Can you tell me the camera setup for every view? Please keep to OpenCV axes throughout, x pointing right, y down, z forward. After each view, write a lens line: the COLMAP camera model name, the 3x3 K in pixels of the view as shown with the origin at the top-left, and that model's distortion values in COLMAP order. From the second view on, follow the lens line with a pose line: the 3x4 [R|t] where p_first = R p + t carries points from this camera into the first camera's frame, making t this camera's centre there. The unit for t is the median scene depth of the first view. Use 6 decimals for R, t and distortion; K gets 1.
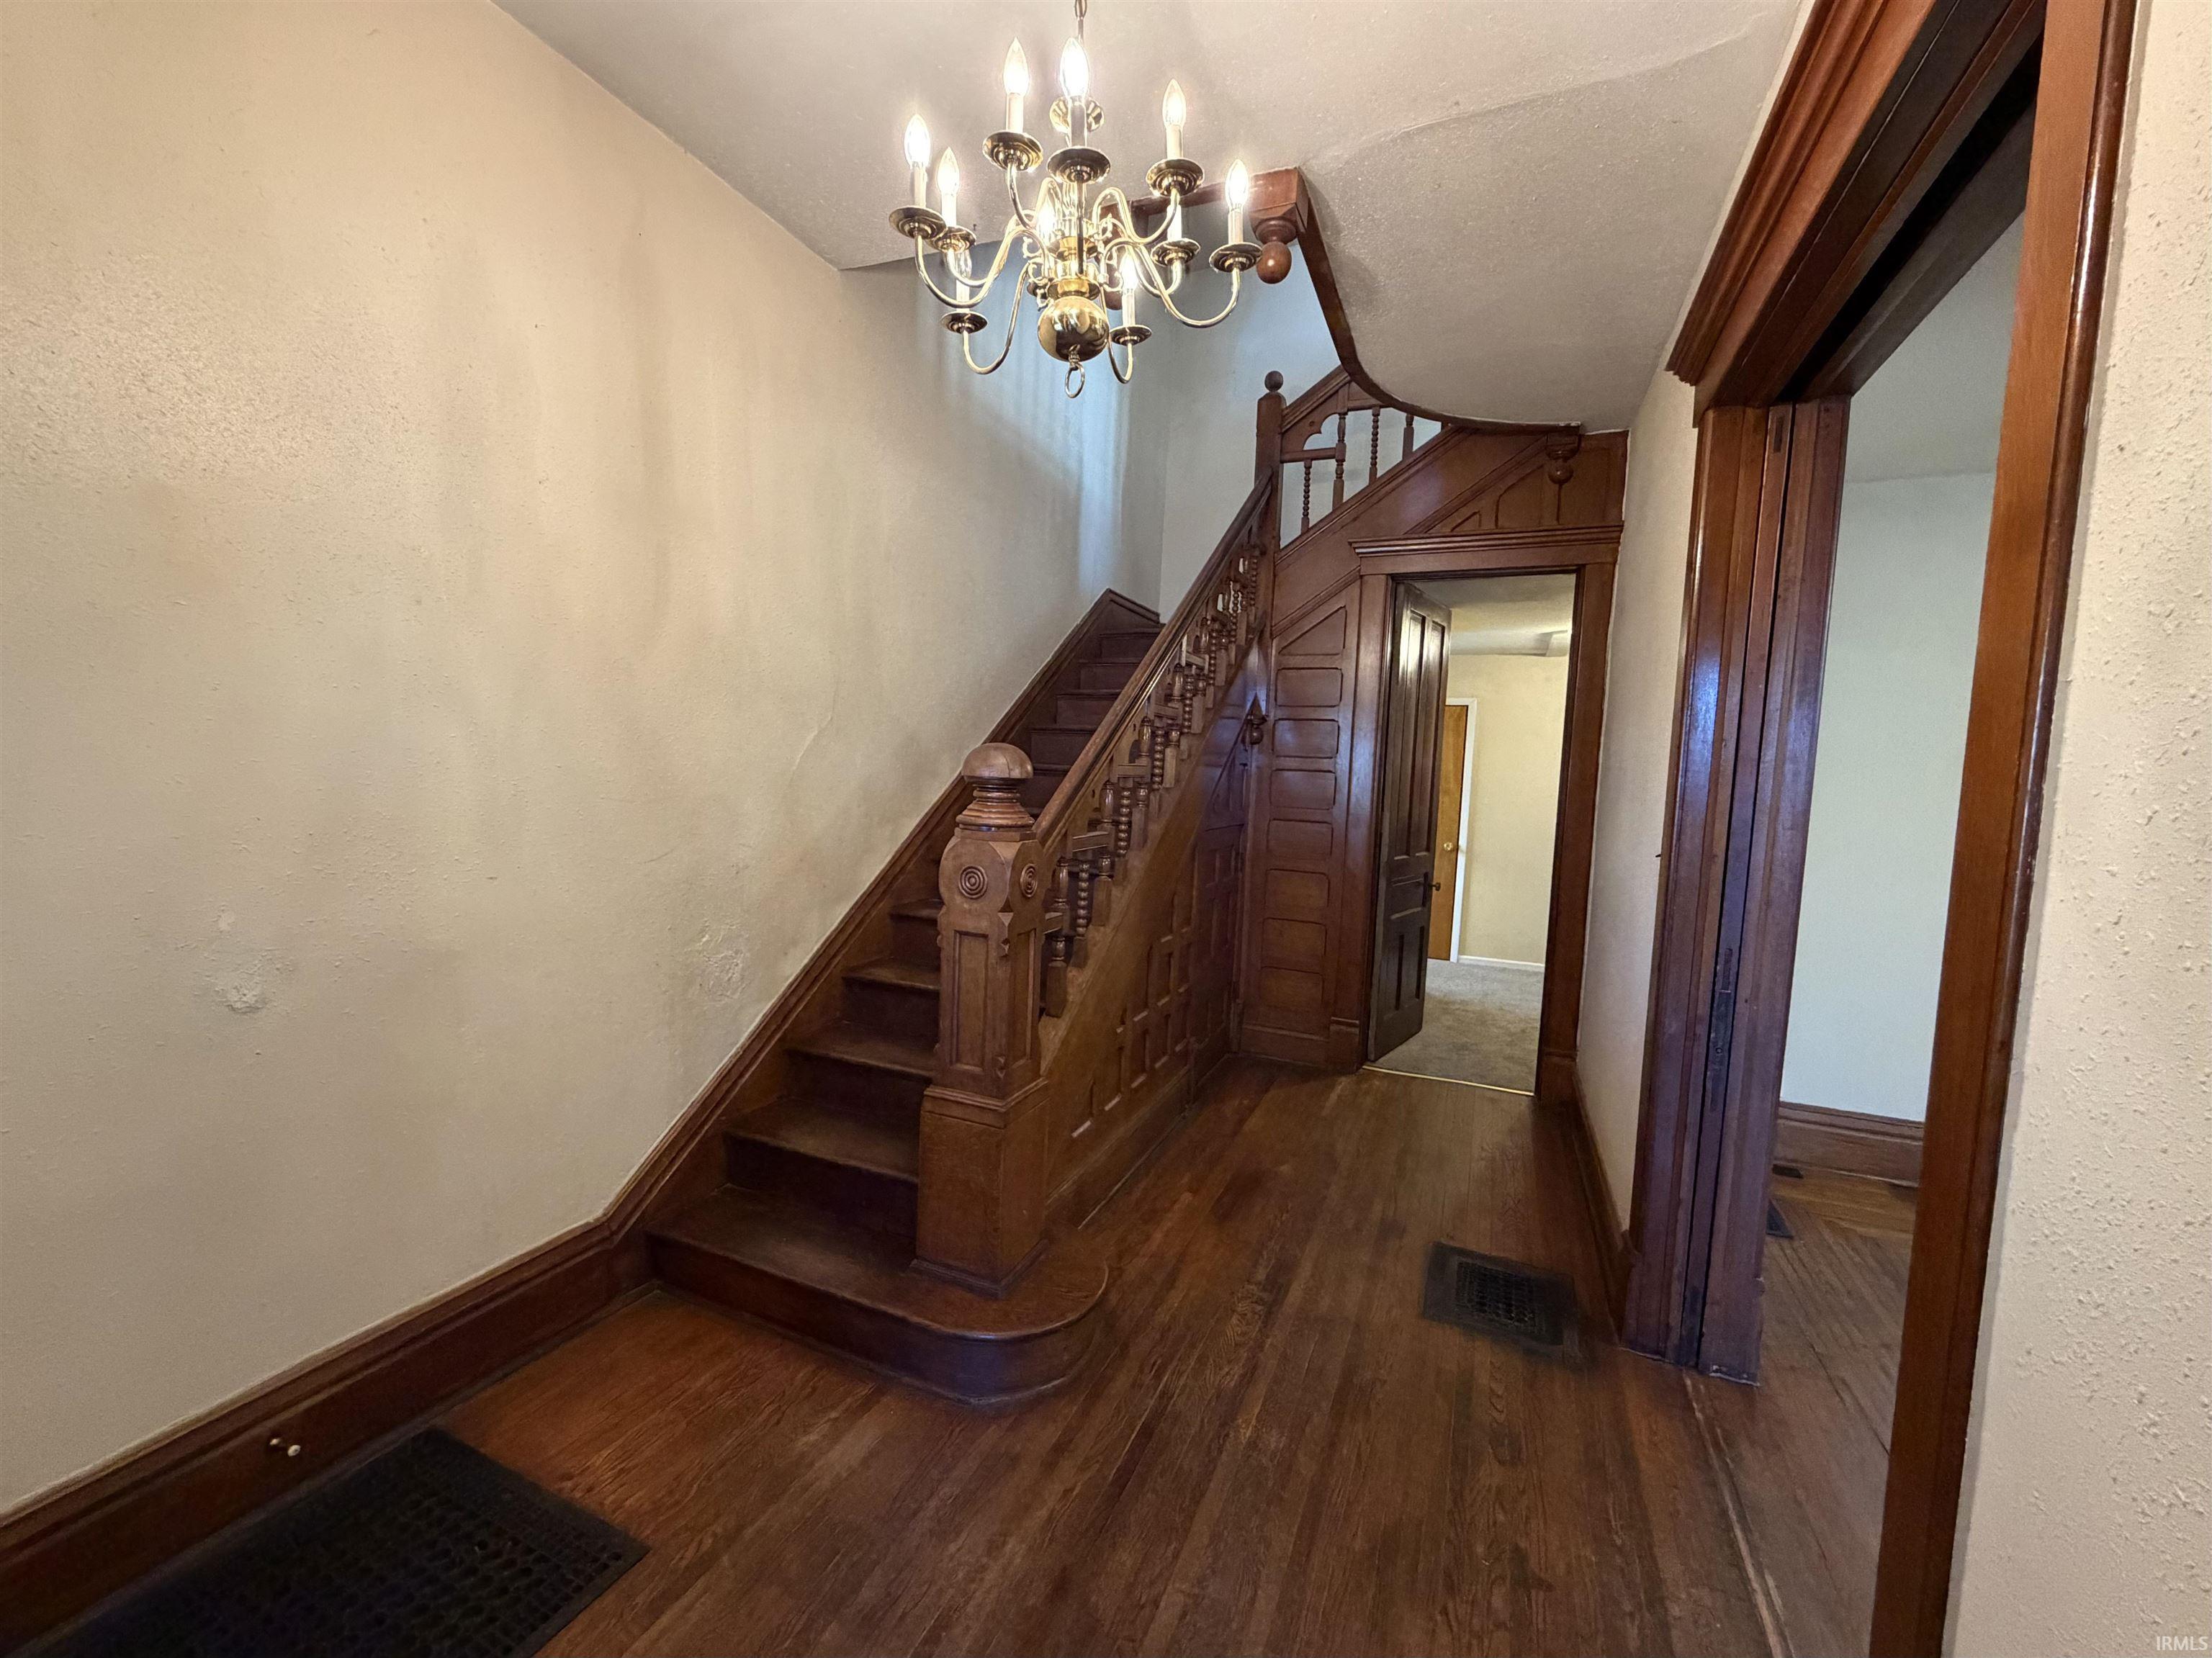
lens RADIAL K [[894.0, 0, 1101.9], [0, 894.0, 826.3], [0, 0, 1]] dist [-0.000392, -0.000357]
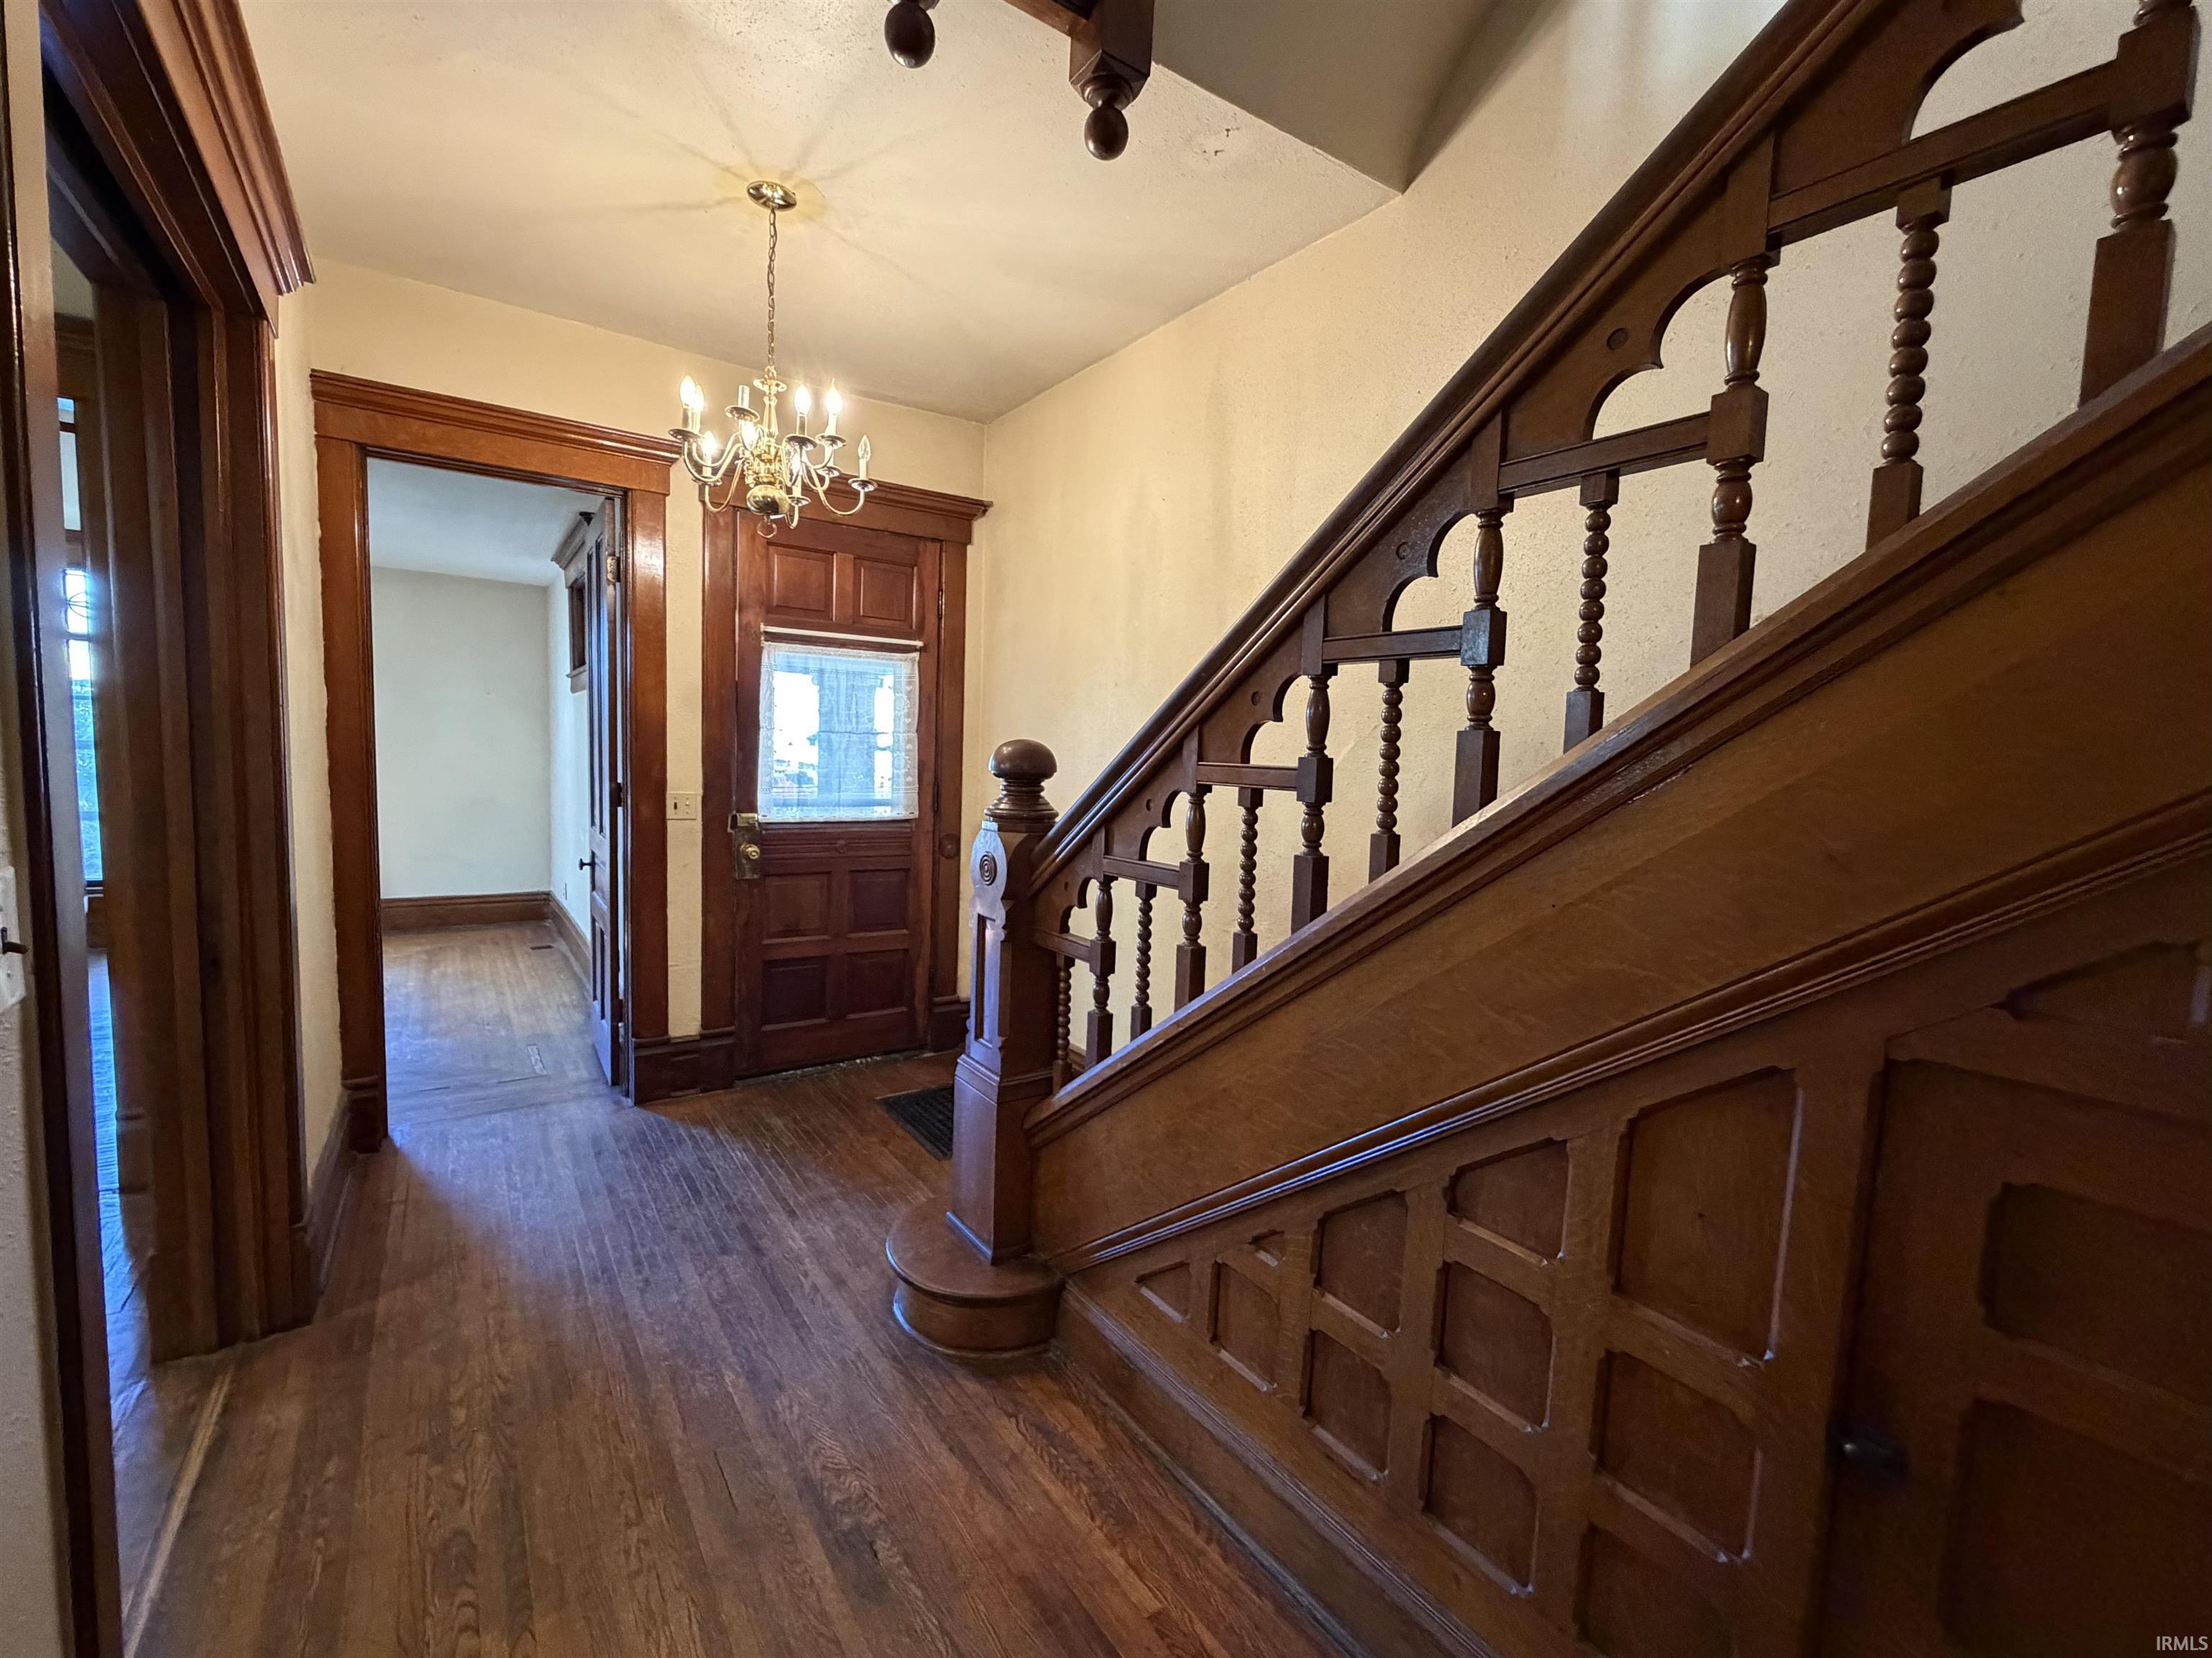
lens RADIAL K [[894.0, 0, 1097.8], [0, 894.0, 822.7], [0, 0, 1]] dist [-0.000392, -0.000357]
pose [[-0.492261, 0.030437, -0.869915, 0.852871], [-0.114939, 0.988365, 0.099622, -0.130699], [0.862826, 0.149027, -0.483035, 1.799606]]
